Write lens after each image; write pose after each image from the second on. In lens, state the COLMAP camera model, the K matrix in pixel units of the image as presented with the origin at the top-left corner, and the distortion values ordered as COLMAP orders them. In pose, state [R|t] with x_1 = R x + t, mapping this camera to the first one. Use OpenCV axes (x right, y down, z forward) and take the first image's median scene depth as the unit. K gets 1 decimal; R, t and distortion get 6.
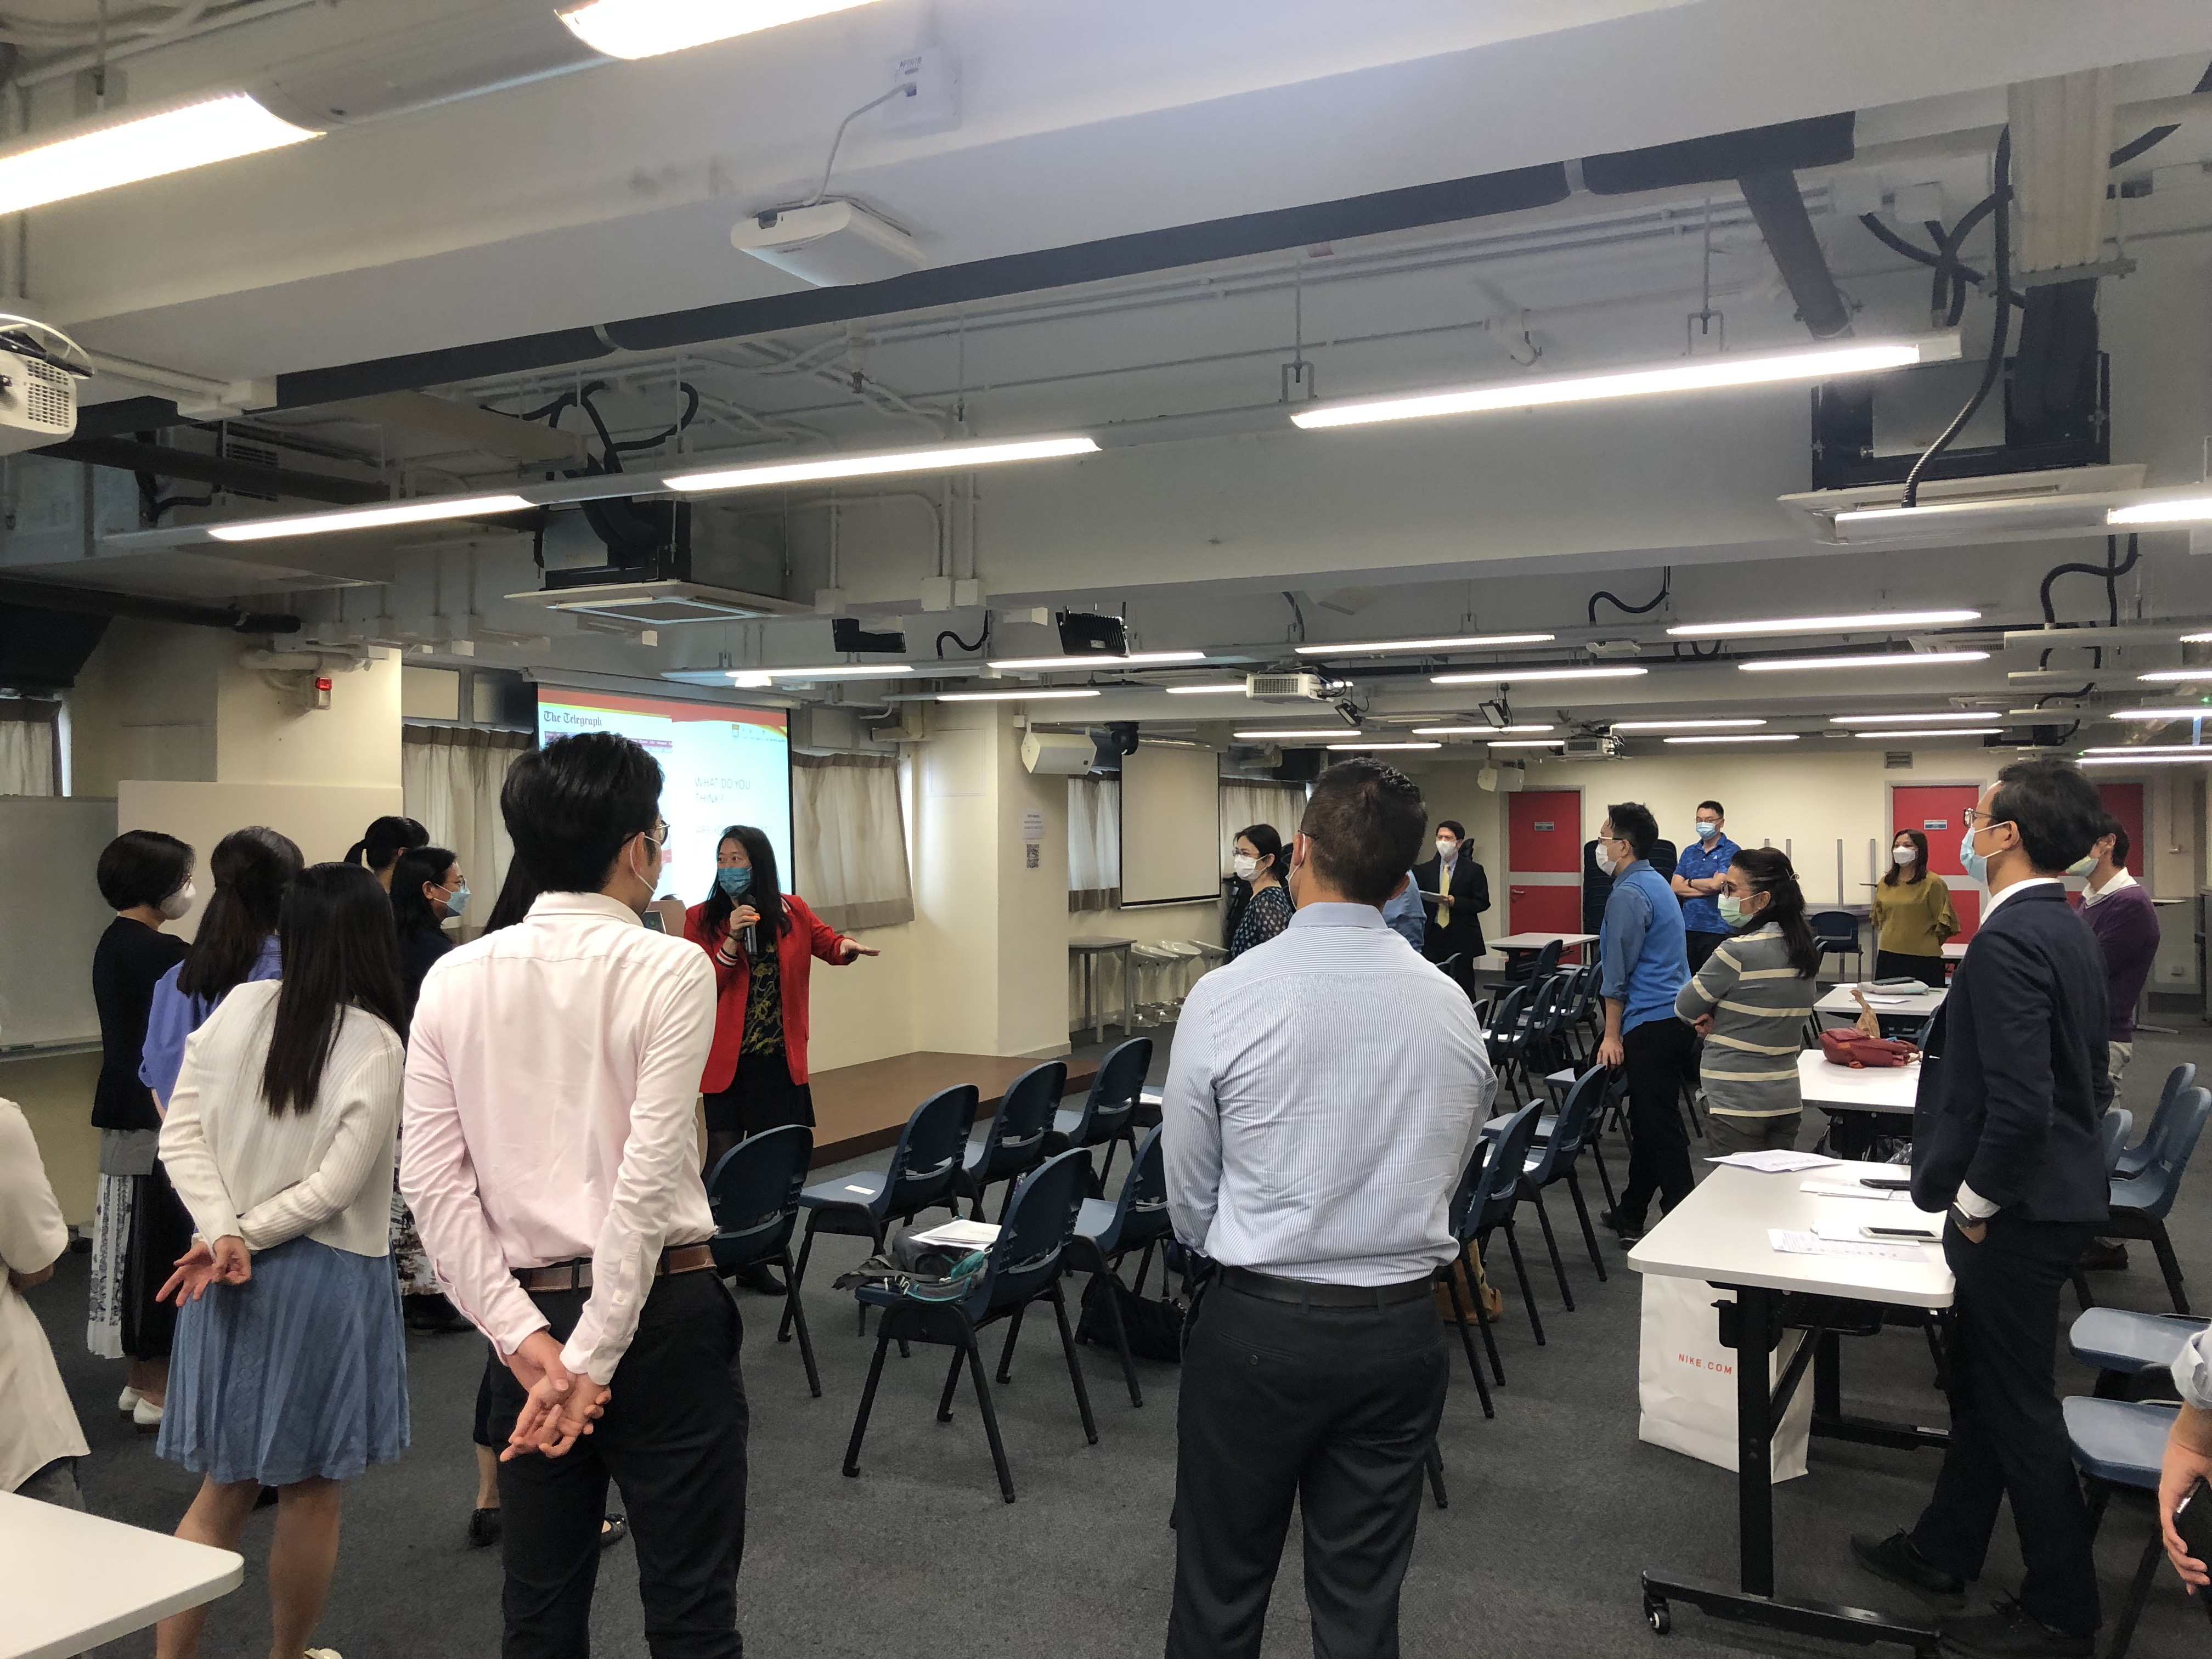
lens RADIAL K [[1802.8, 0, 1106.0], [0, 1802.8, 829.5], [0, 0, 1]] dist [0.045578, 0.001115]
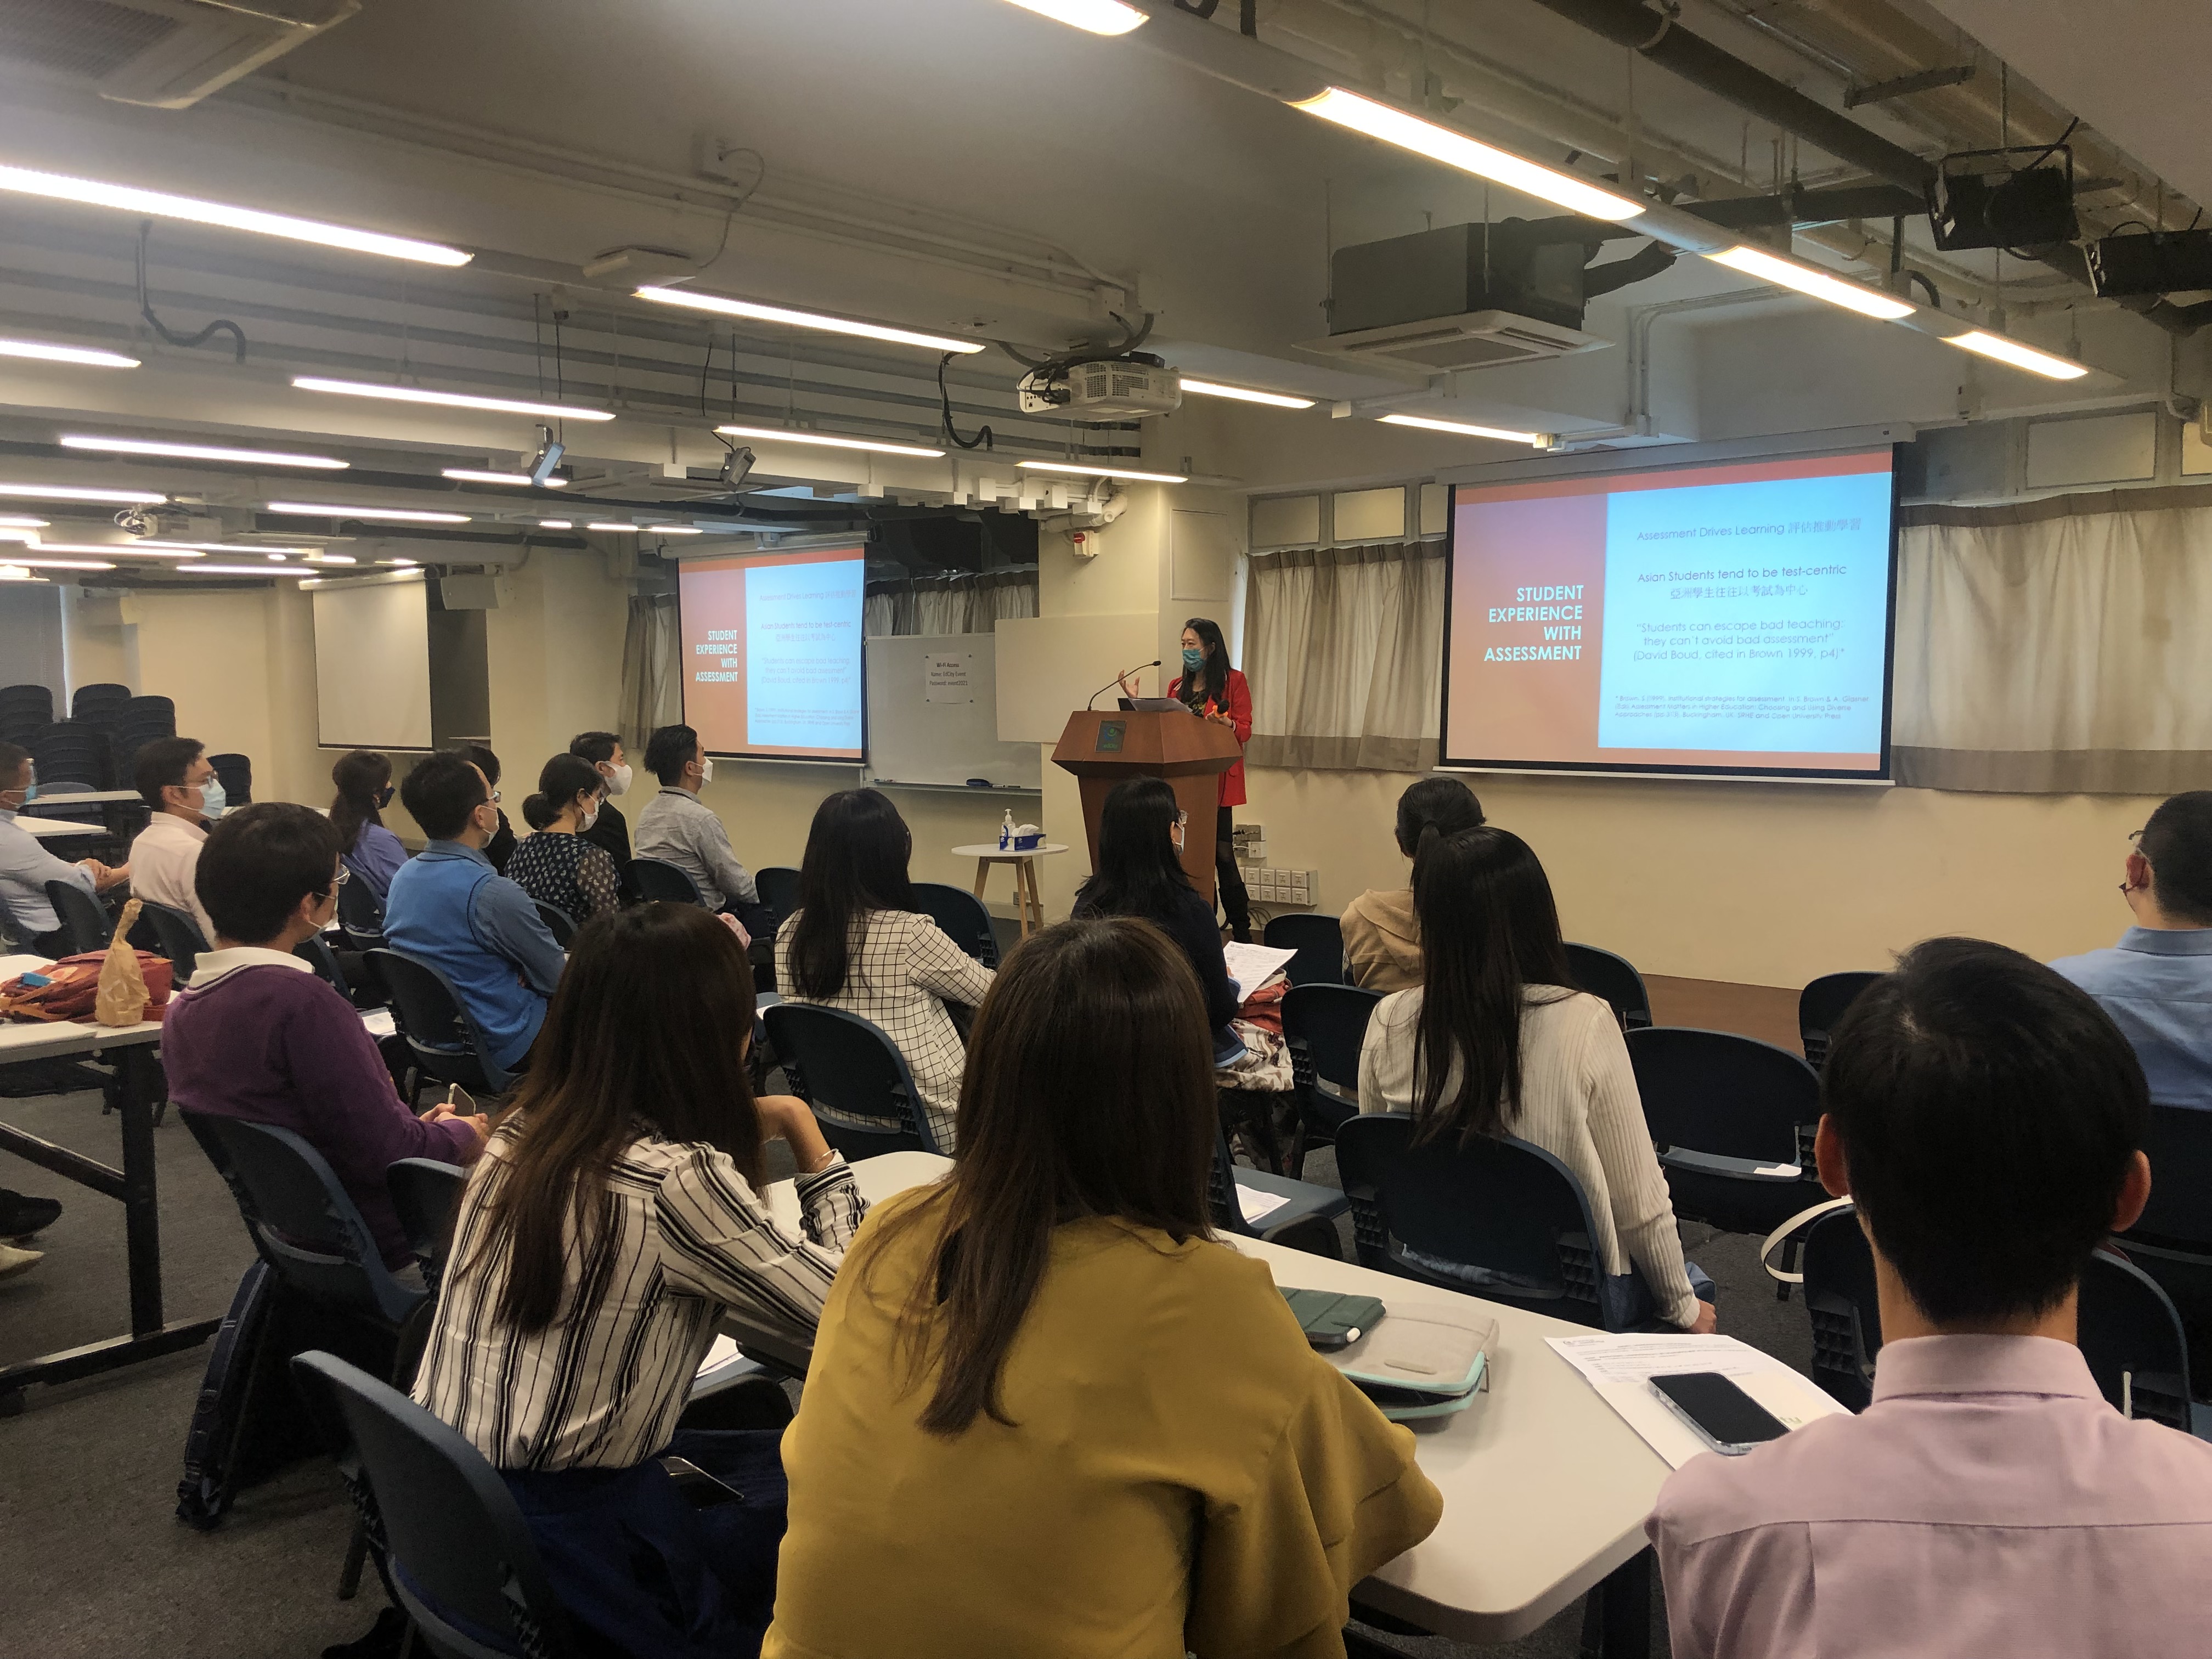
lens RADIAL K [[1802.8, 0, 1106.0], [0, 1802.8, 829.5], [0, 0, 1]] dist [0.045578, 0.001115]
pose [[-0.253990, 0.084140, -0.963540, 0.518330], [0.013858, 0.996423, 0.083359, 0.013137], [0.967108, 0.007819, -0.254248, 0.843284]]
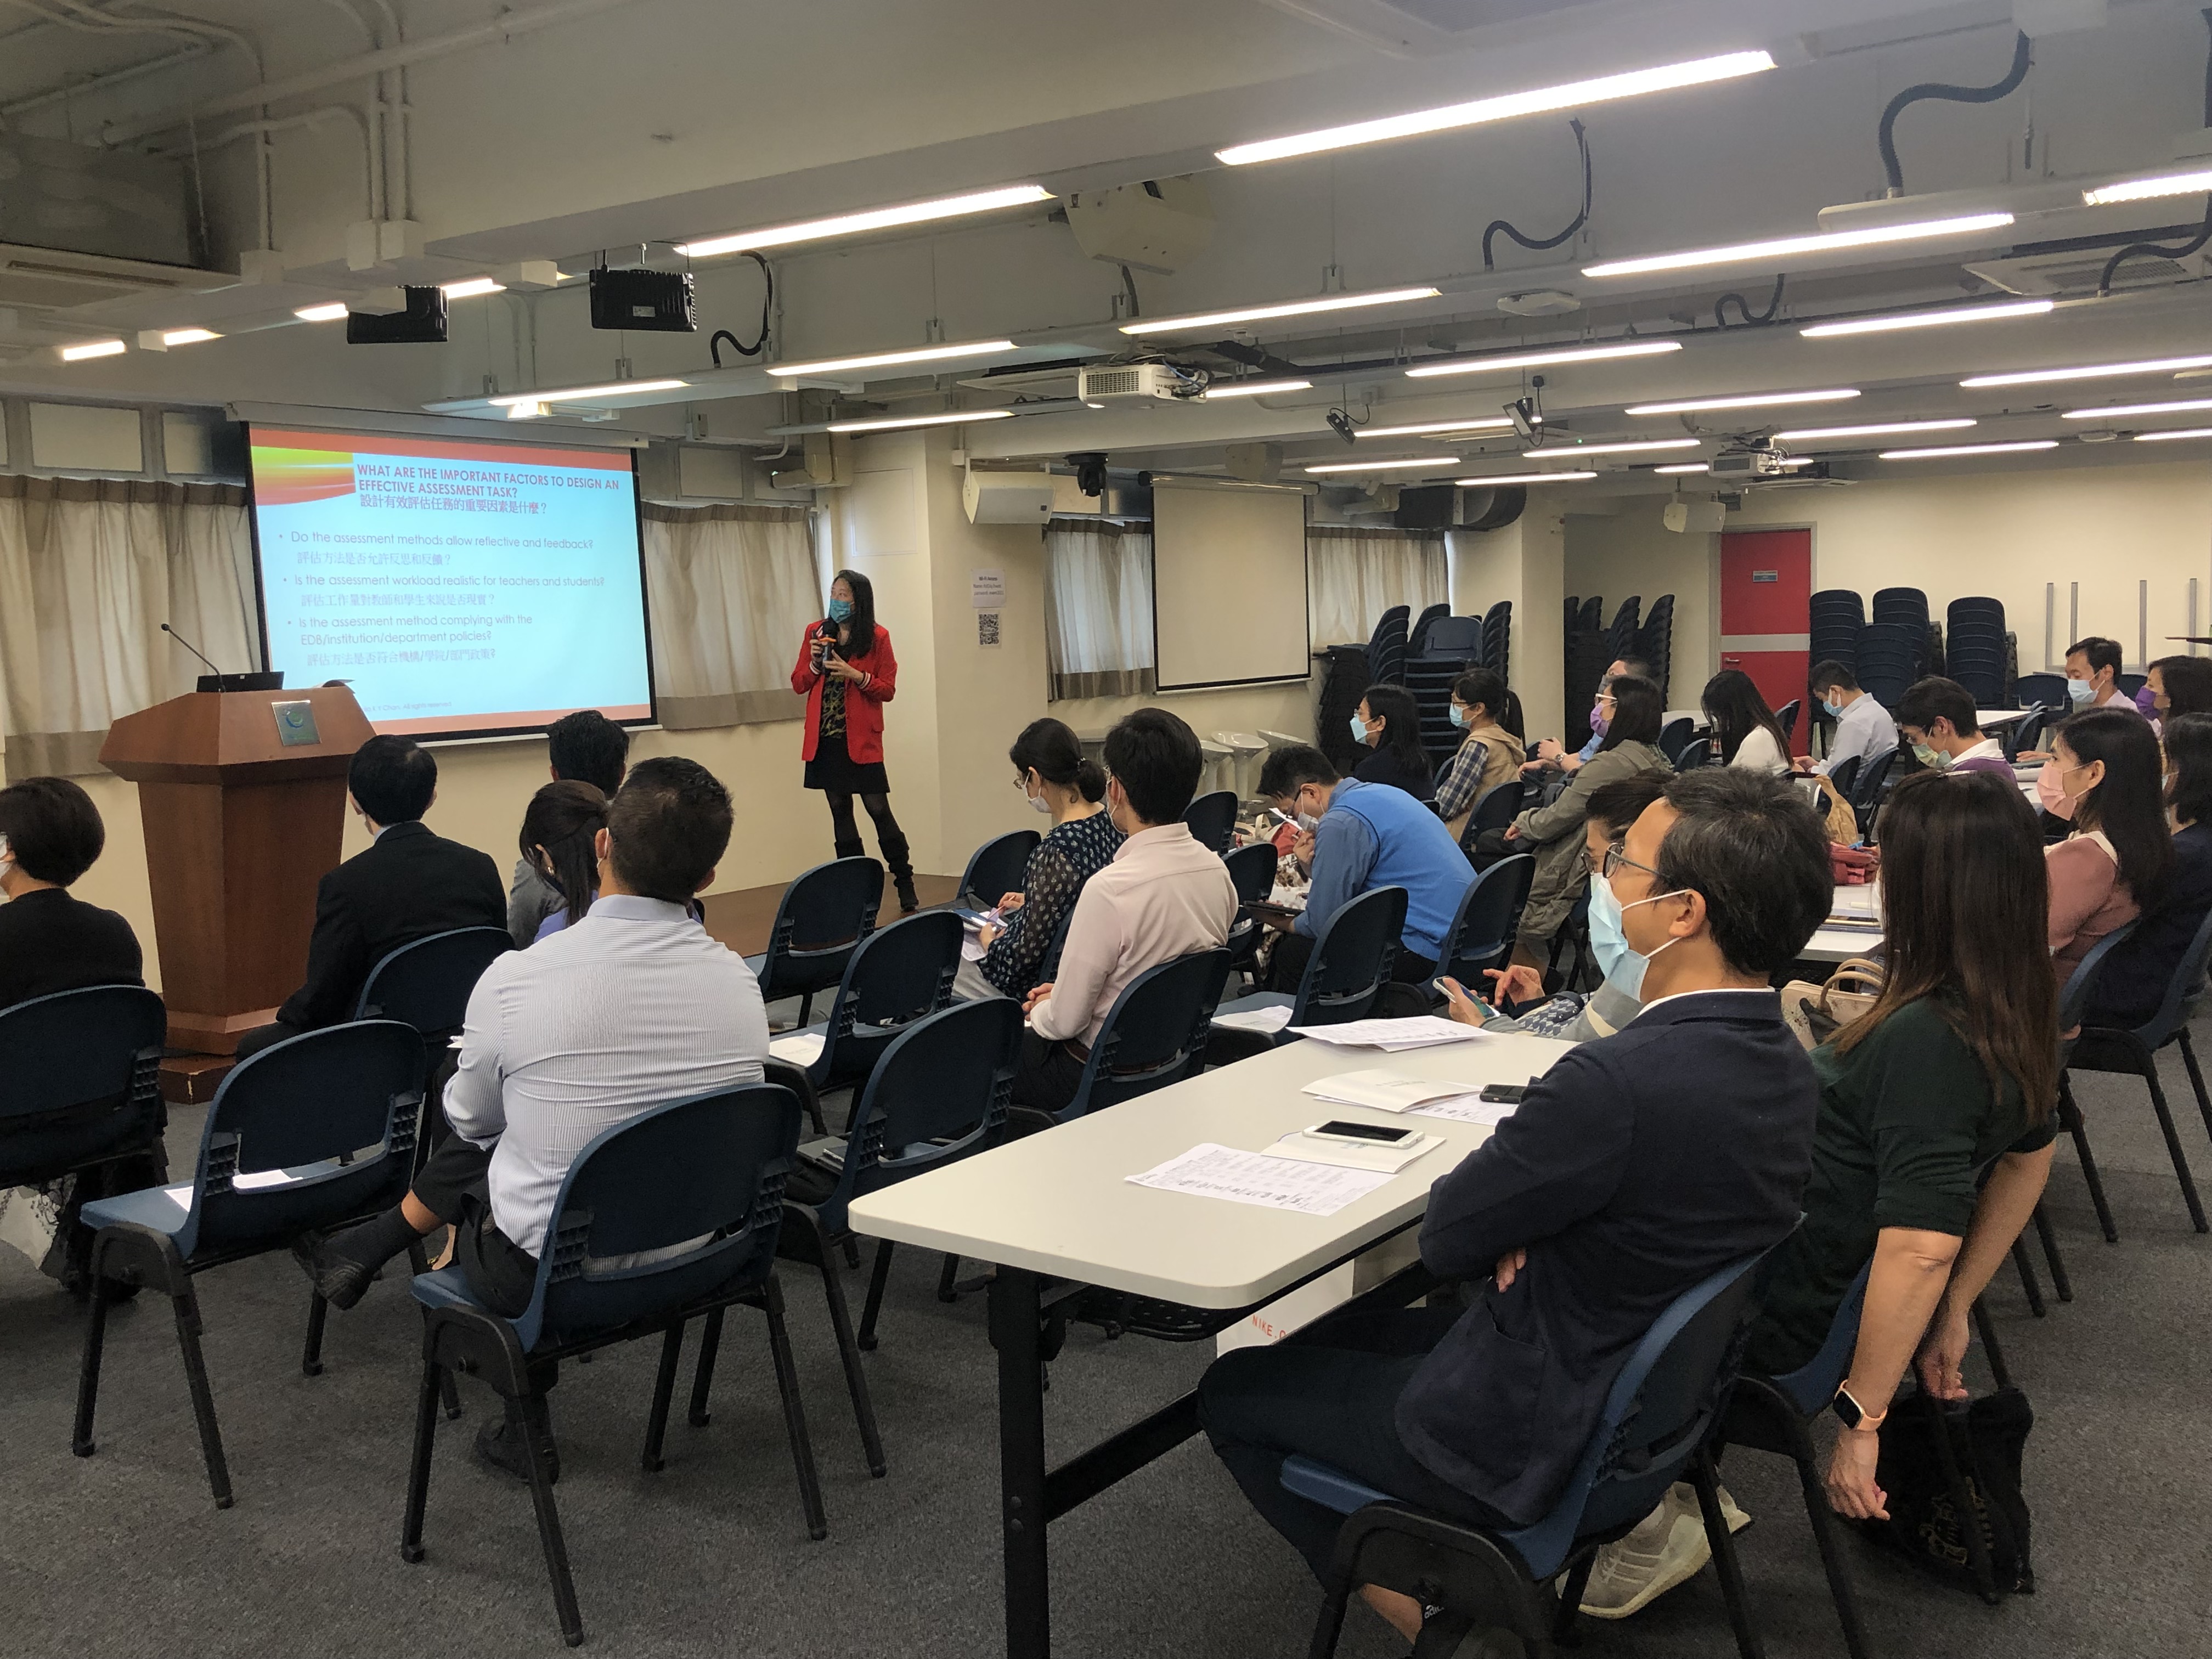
lens RADIAL K [[2064.4, 0, 1118.1], [0, 2064.4, 838.9], [0, 0, 1]] dist [0.096964, -0.204533]
pose [[0.990050, -0.013288, -0.140087, 0.155081], [0.028531, 0.993810, 0.107367, 0.011515], [0.137793, -0.110295, 0.984301, 0.098544]]
